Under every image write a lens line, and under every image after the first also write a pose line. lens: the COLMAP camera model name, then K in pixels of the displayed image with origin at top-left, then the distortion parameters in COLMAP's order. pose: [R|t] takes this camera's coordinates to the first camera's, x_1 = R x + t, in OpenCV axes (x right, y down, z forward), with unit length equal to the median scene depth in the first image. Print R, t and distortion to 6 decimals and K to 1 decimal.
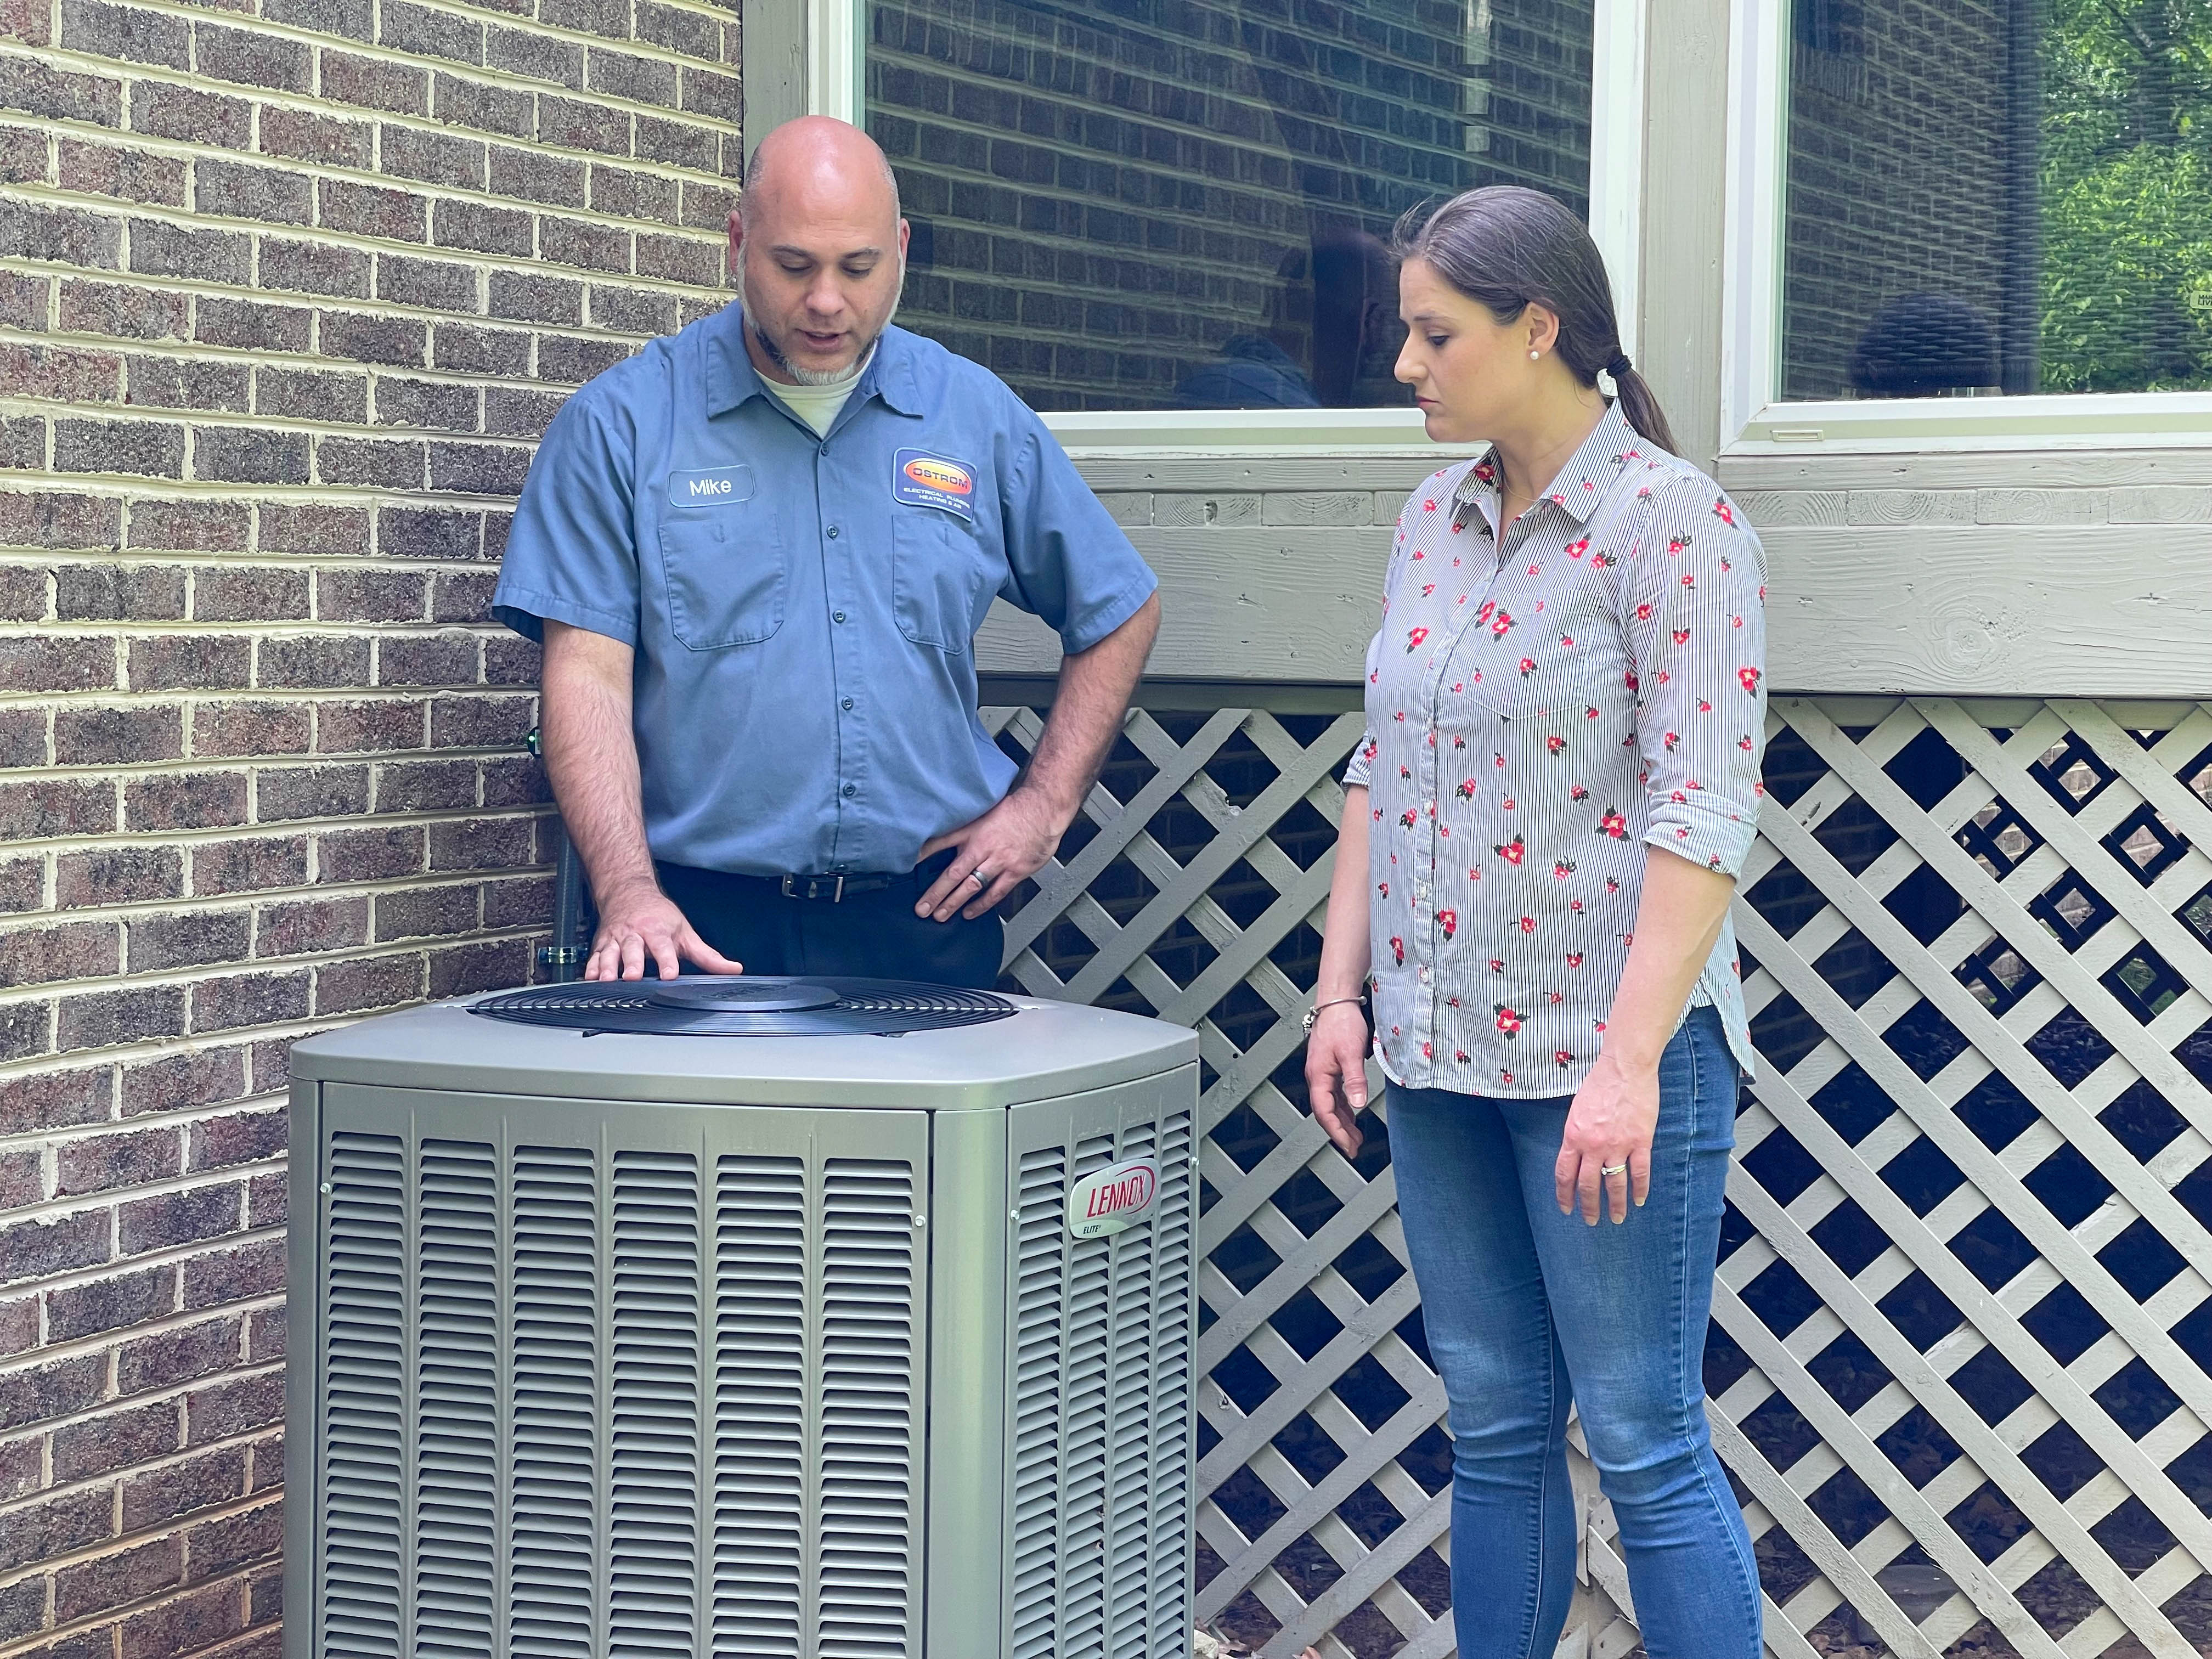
lens RADIAL K [[4110.9, 0, 1133.8], [0, 4110.9, 801.4], [0, 0, 1]] dist [0.304352, -0.995093]
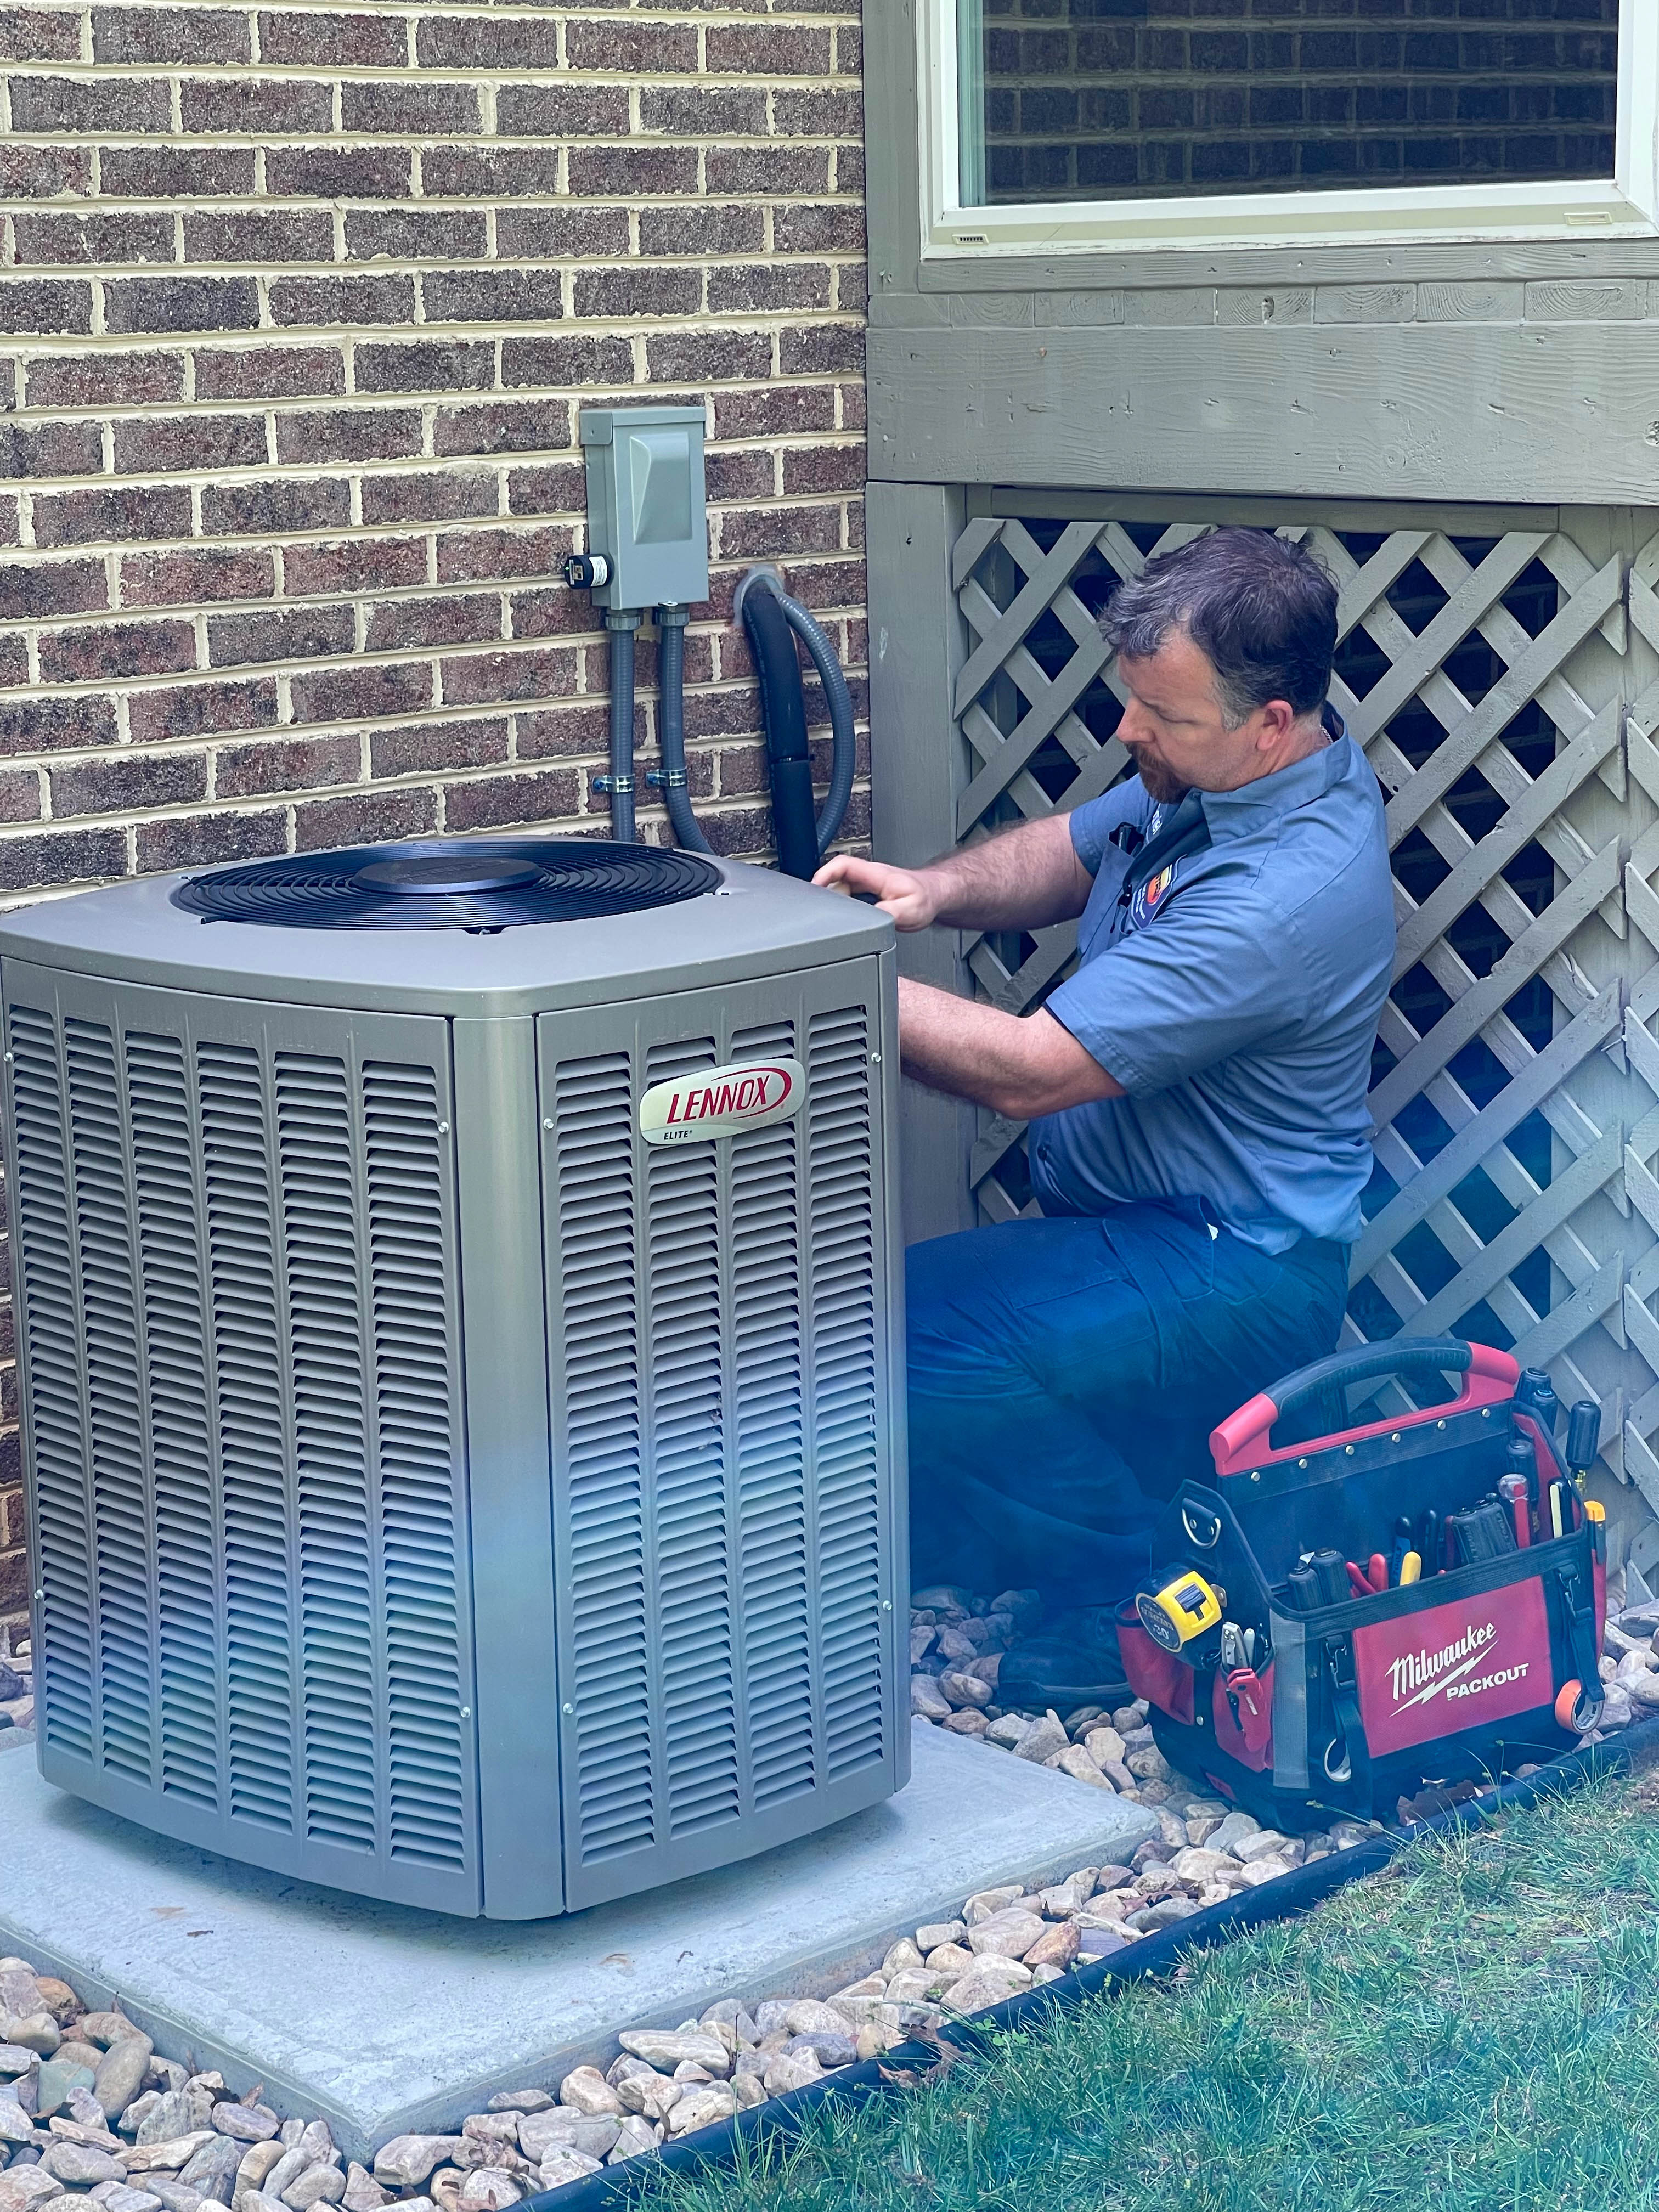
lens RADIAL K [[4160.9, 0, 790.1], [0, 4160.9, 1051.4], [0, 0, 1]] dist [0.213131, -0.104646]
pose [[0.919740, 0.041983, -0.390277, 0.332217], [0.014112, 0.990085, 0.139762, -0.043933], [0.392275, -0.134052, 0.910027, 0.101162]]
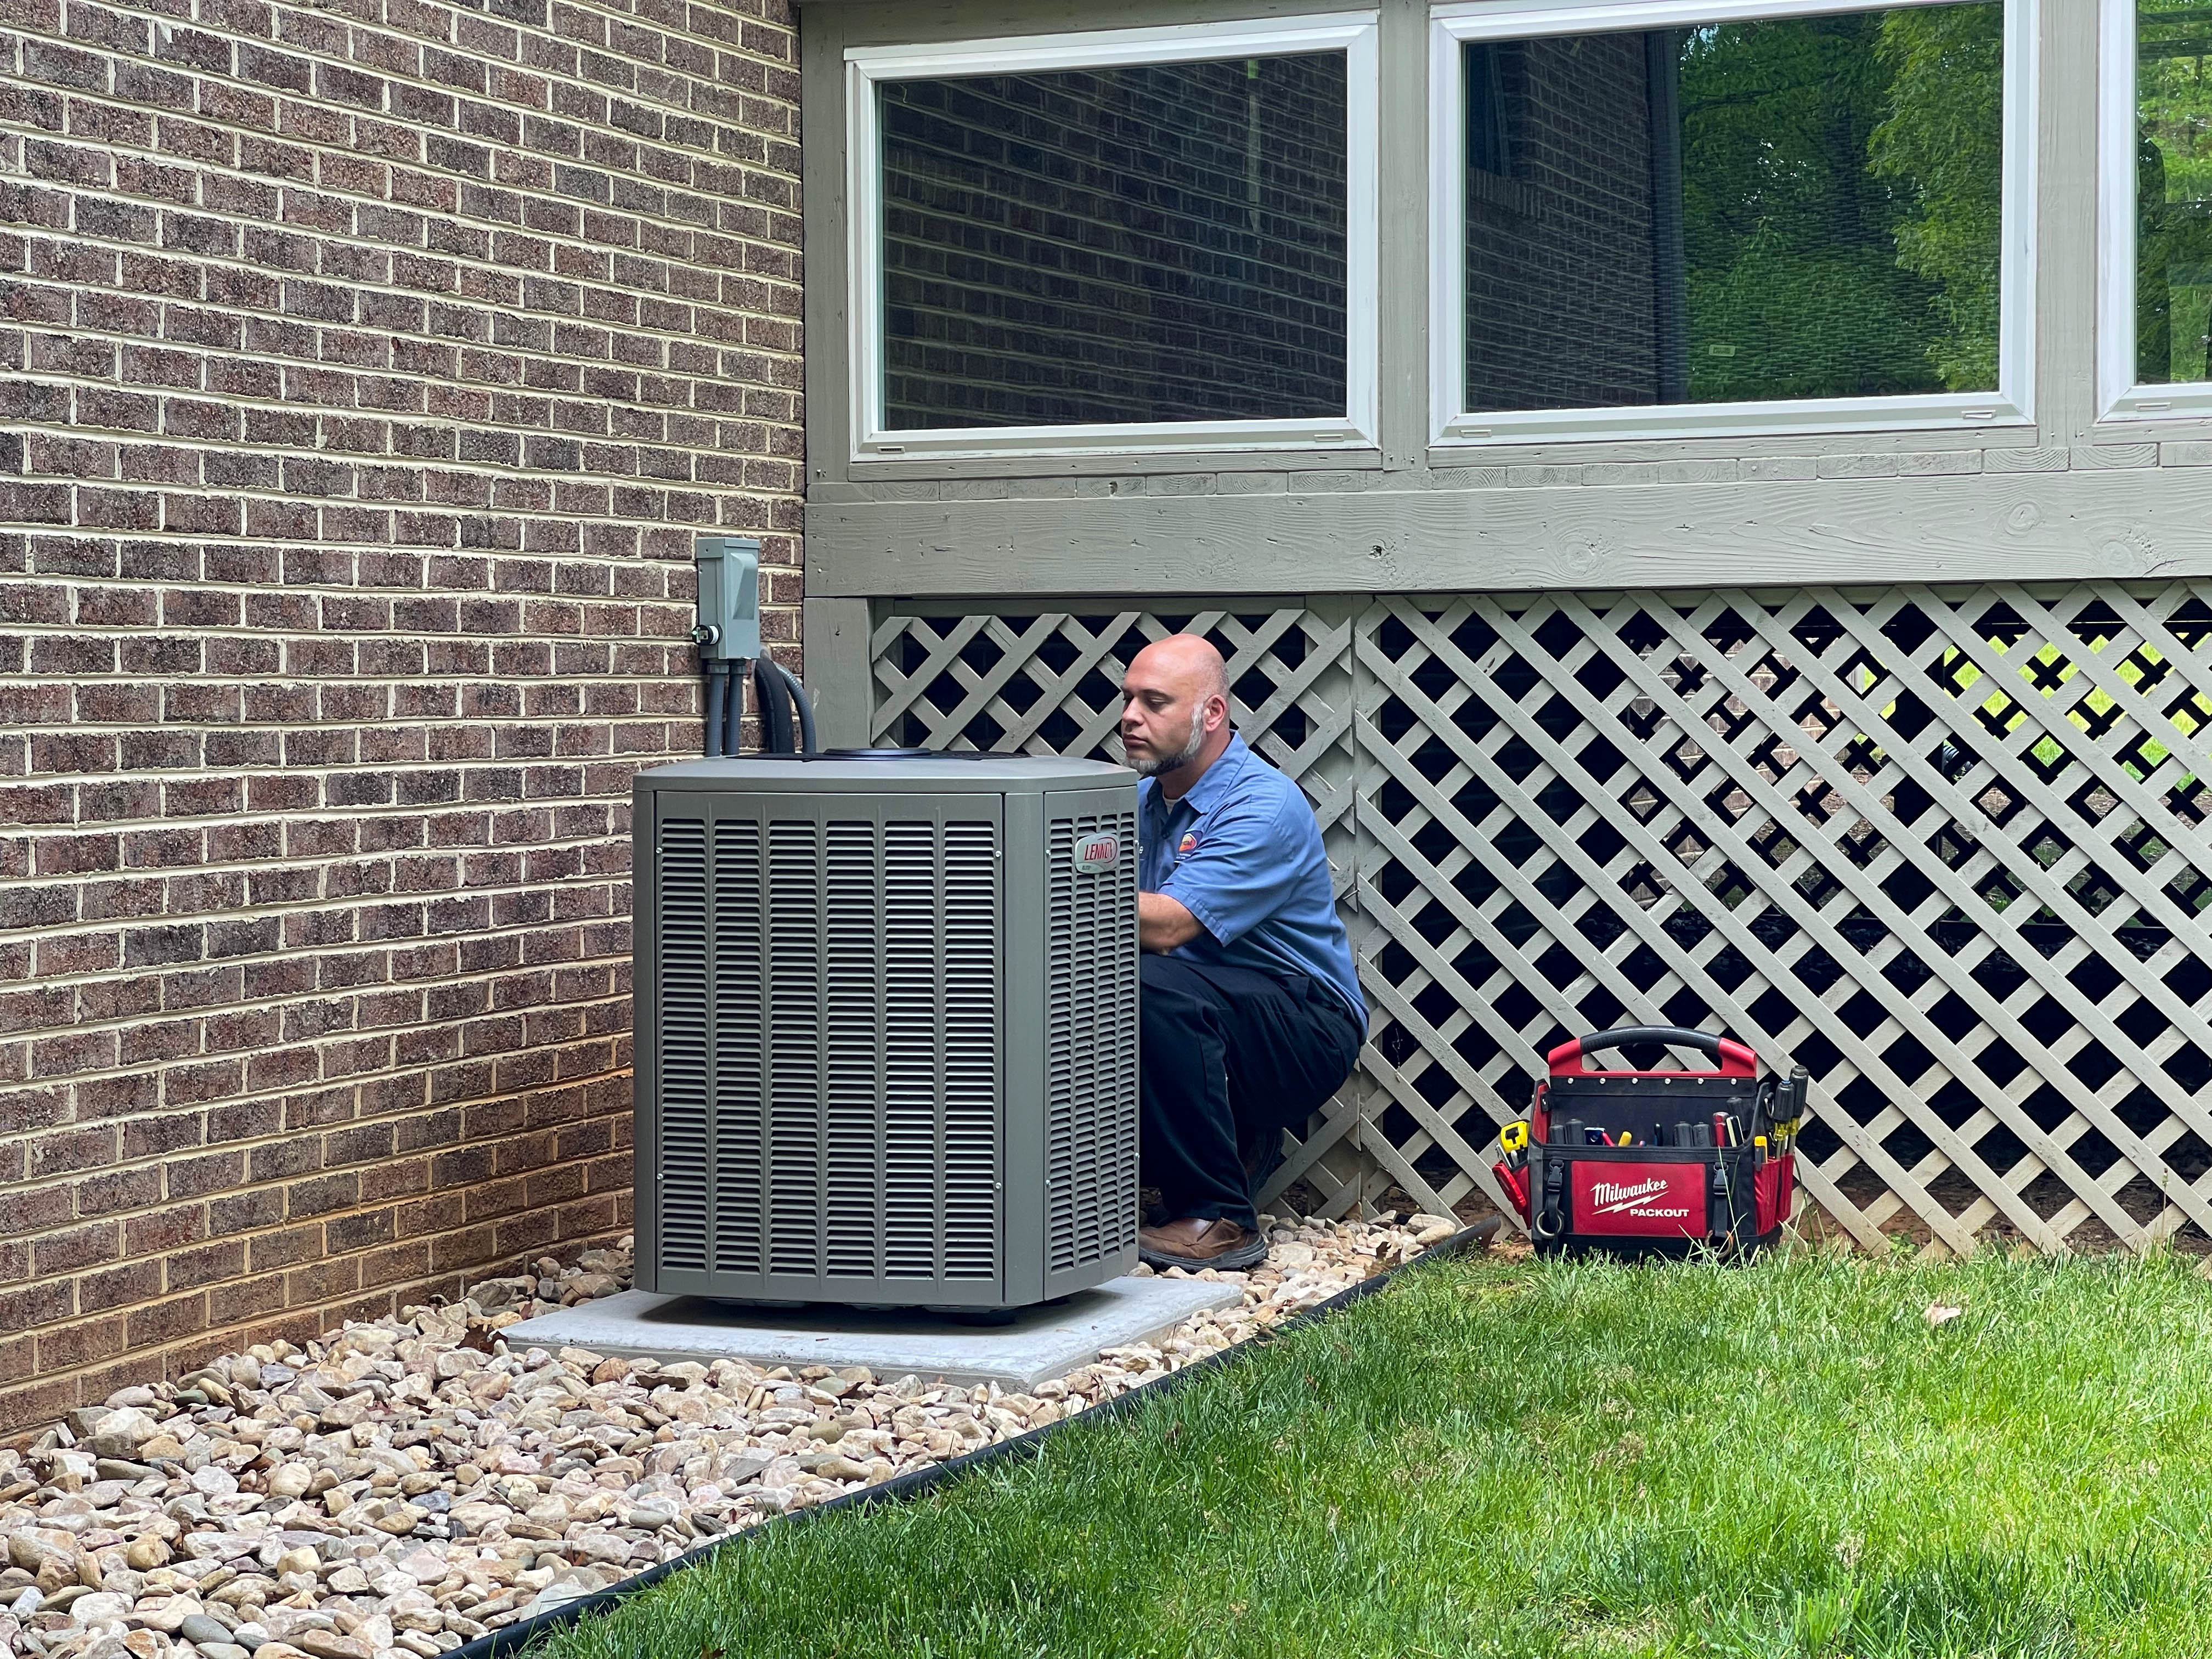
lens RADIAL K [[4143.7, 0, 1118.1], [0, 4143.7, 780.9], [0, 0, 1]] dist [0.005999, 3.342387]
pose [[0.998103, -0.016001, 0.059446, -0.086535], [0.017471, 0.999552, -0.024296, 0.092309], [-0.059030, 0.025289, 0.997936, -0.667801]]
